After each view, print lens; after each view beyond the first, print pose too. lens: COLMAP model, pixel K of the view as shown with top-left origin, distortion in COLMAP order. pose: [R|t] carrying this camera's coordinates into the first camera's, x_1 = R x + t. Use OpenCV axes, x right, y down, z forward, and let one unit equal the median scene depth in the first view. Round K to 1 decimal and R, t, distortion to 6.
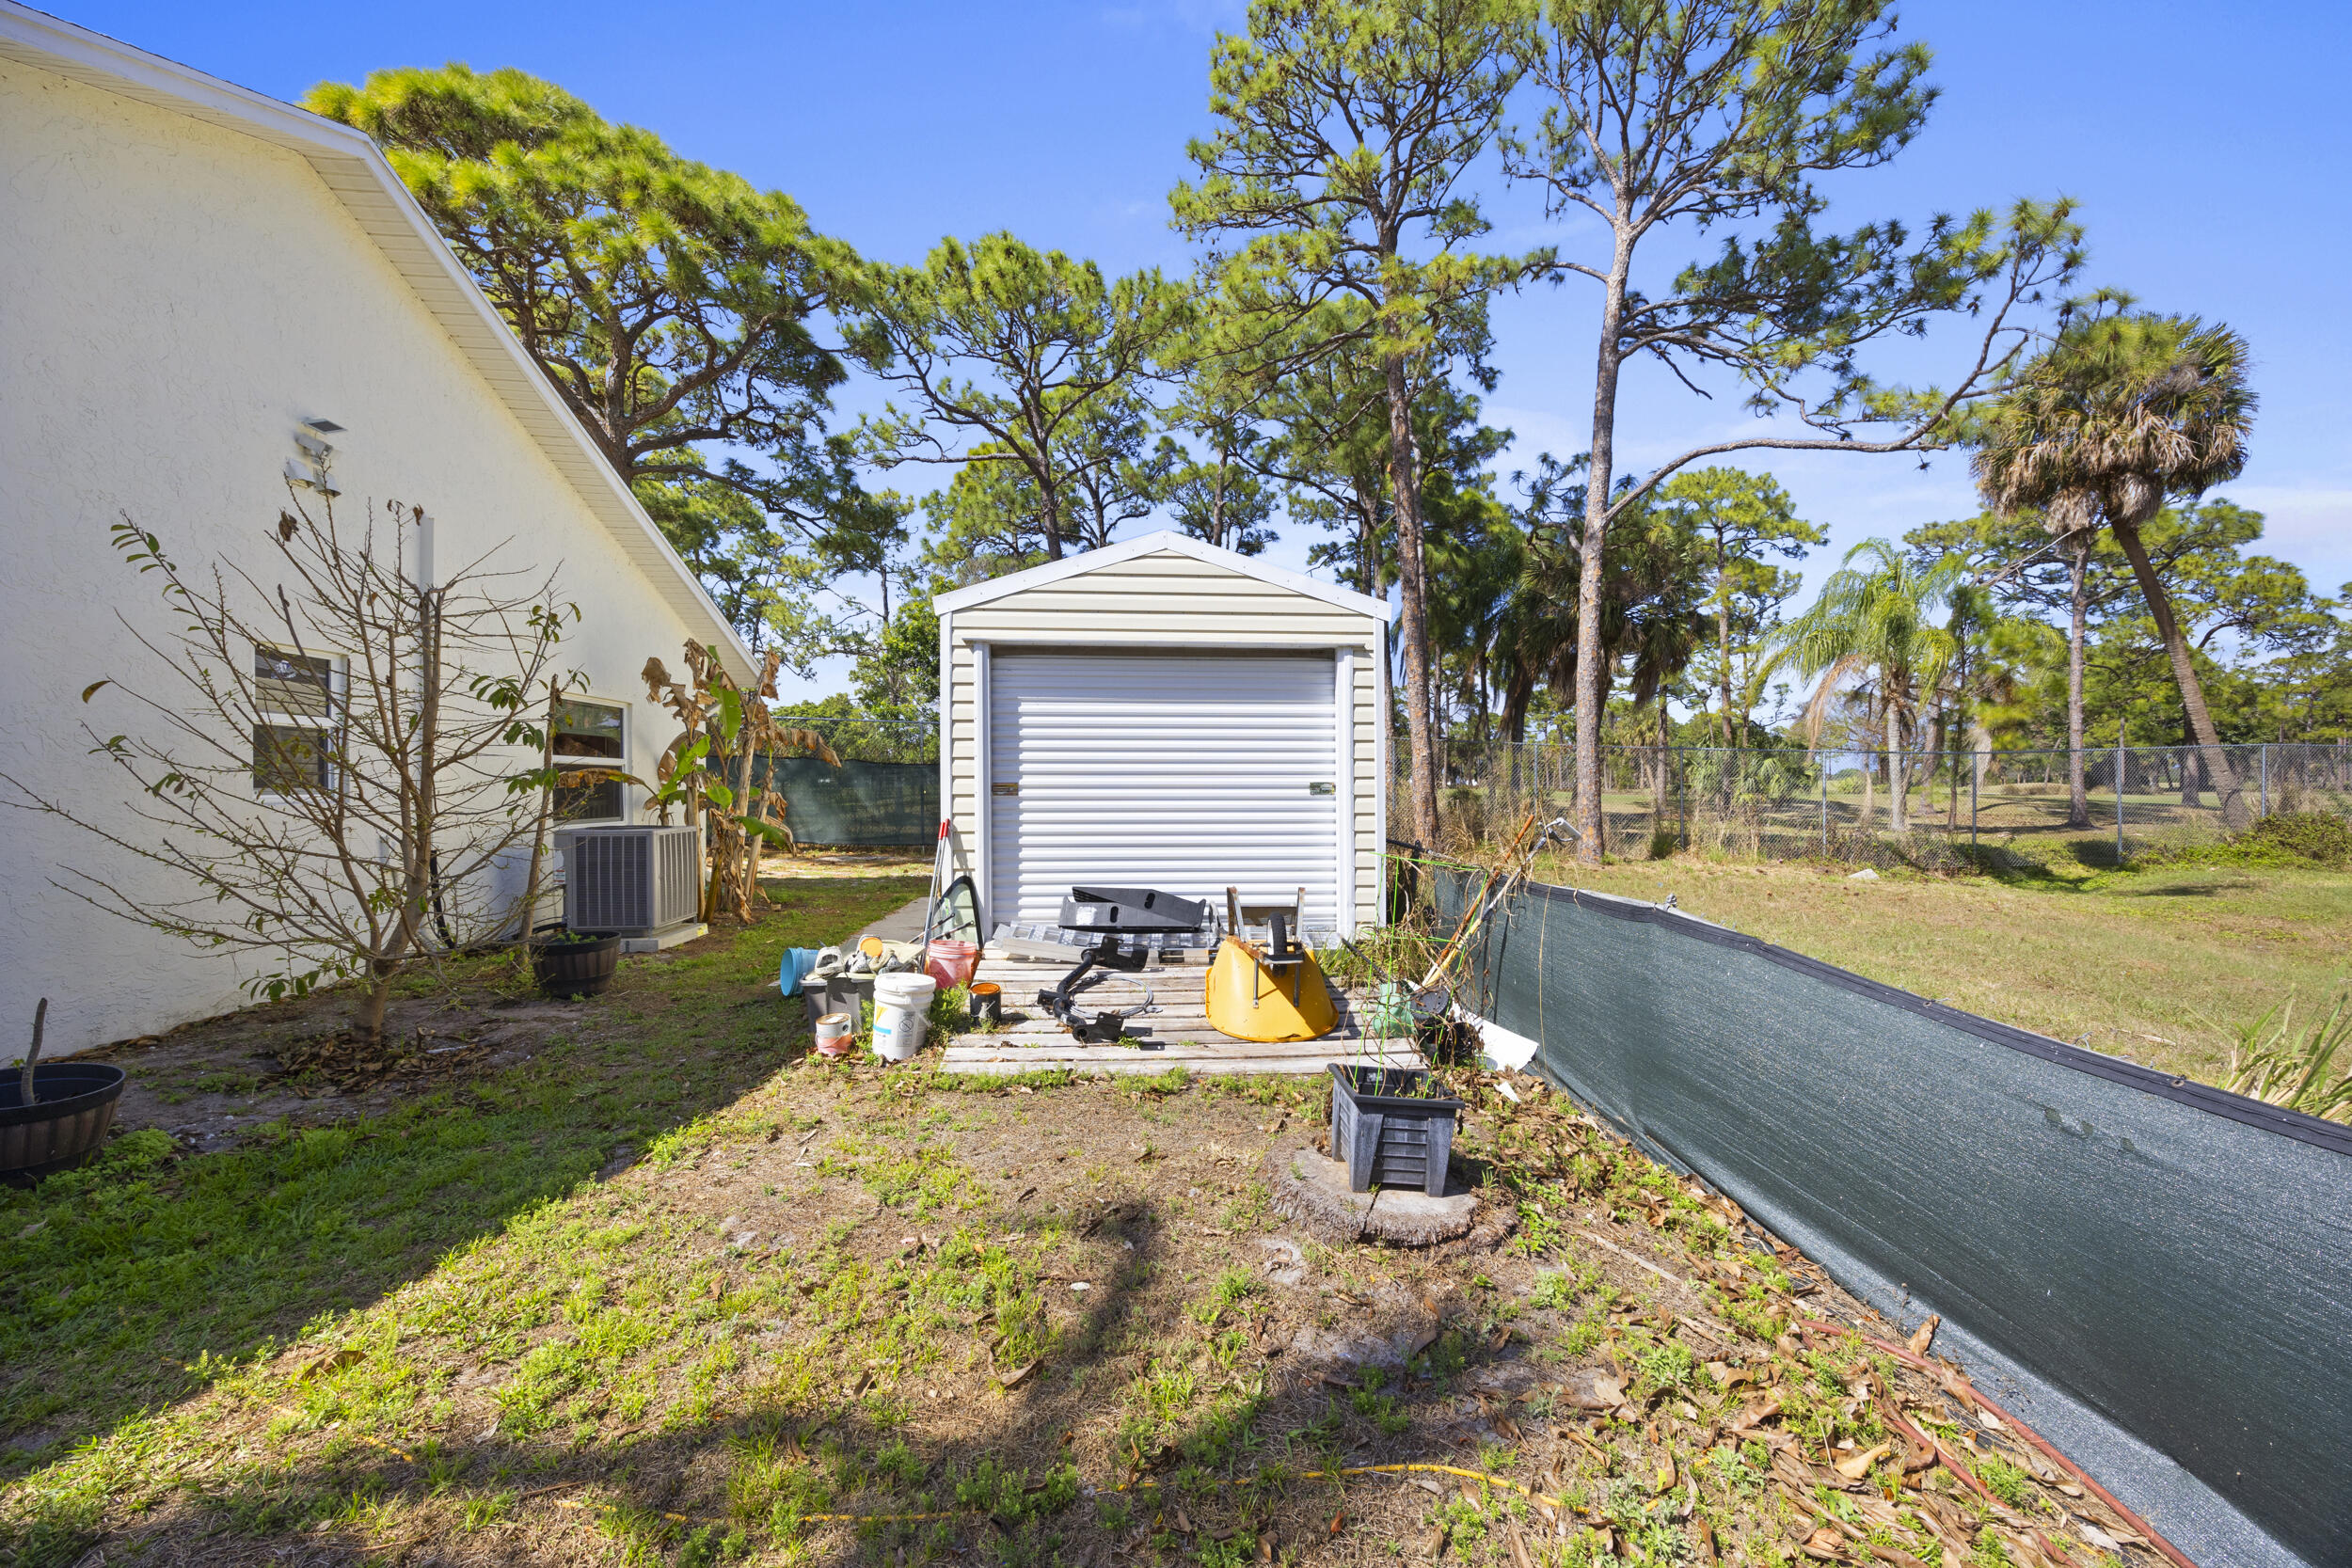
lens RADIAL K [[891.7, 0, 1183.1], [0, 891.7, 795.9], [0, 0, 1]] dist [-0.000231, -0.000018]
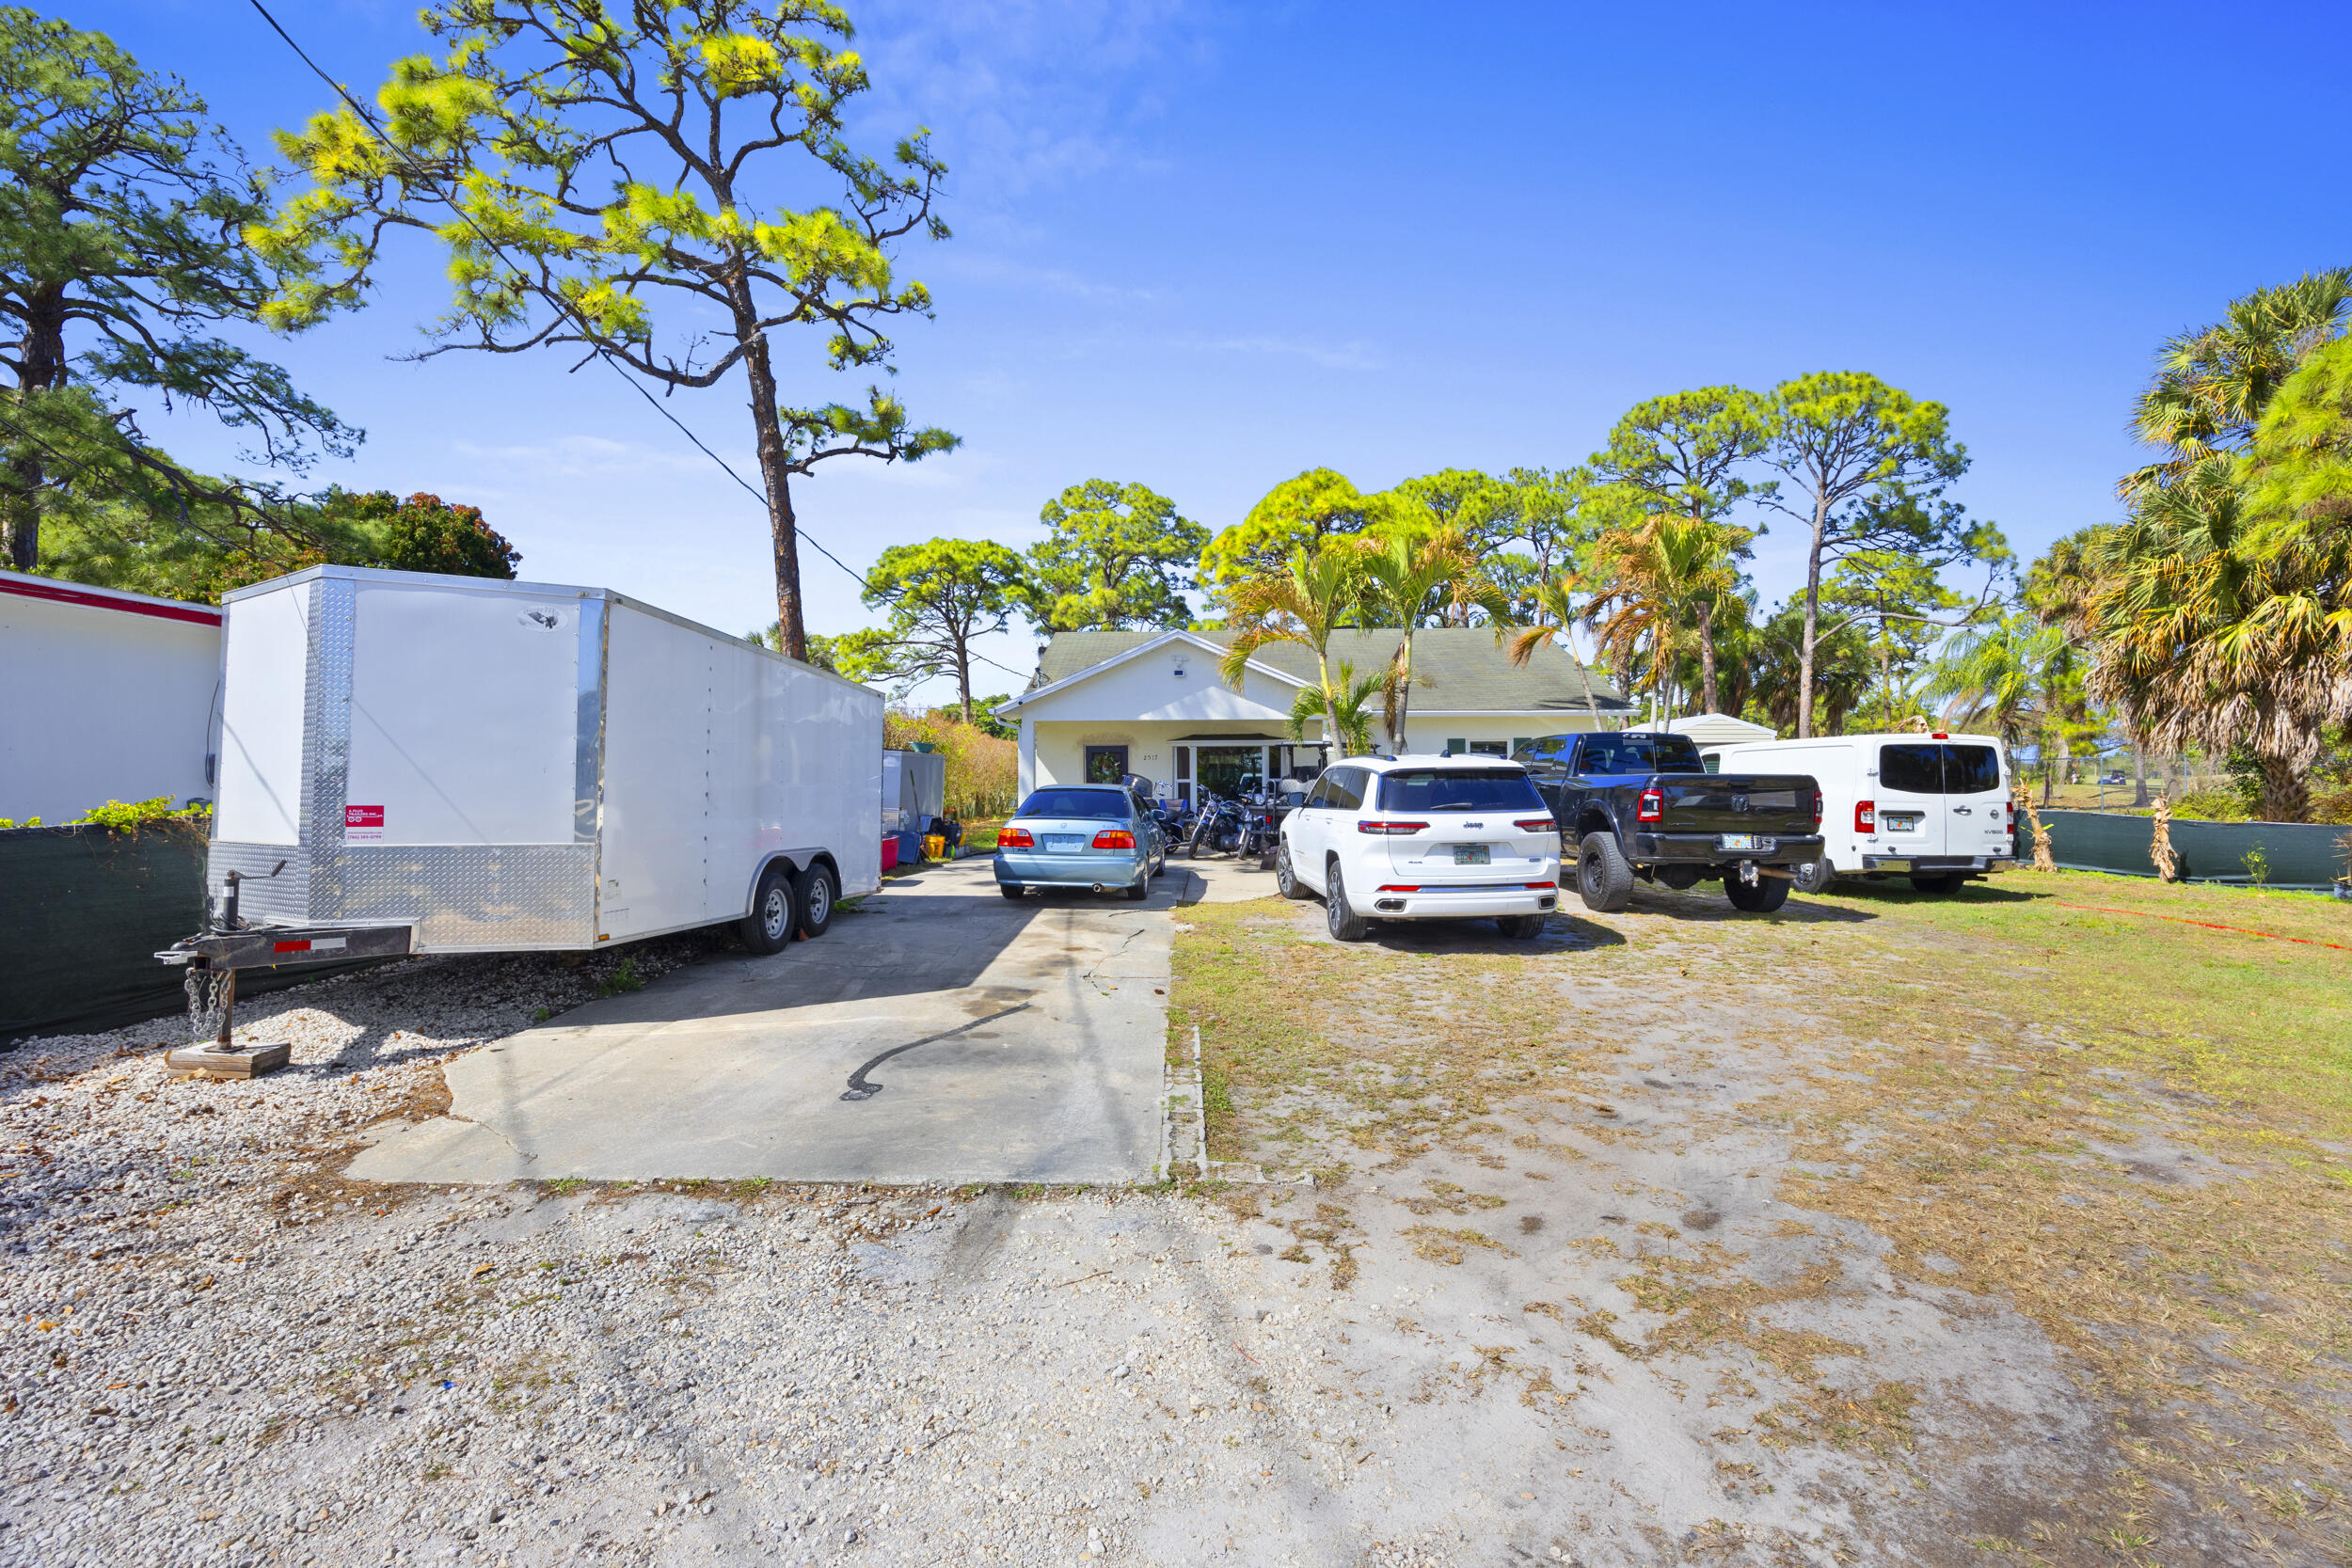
lens RADIAL K [[996.0, 0, 1176.7], [0, 996.0, 781.1], [0, 0, 1]] dist [-0.033684, 0.008011]
pose [[0.995750, -0.000092, -0.092094, -0.732015], [-0.000615, 0.999971, -0.007641, 0.014472], [0.092092, 0.007665, 0.995721, -1.295483]]
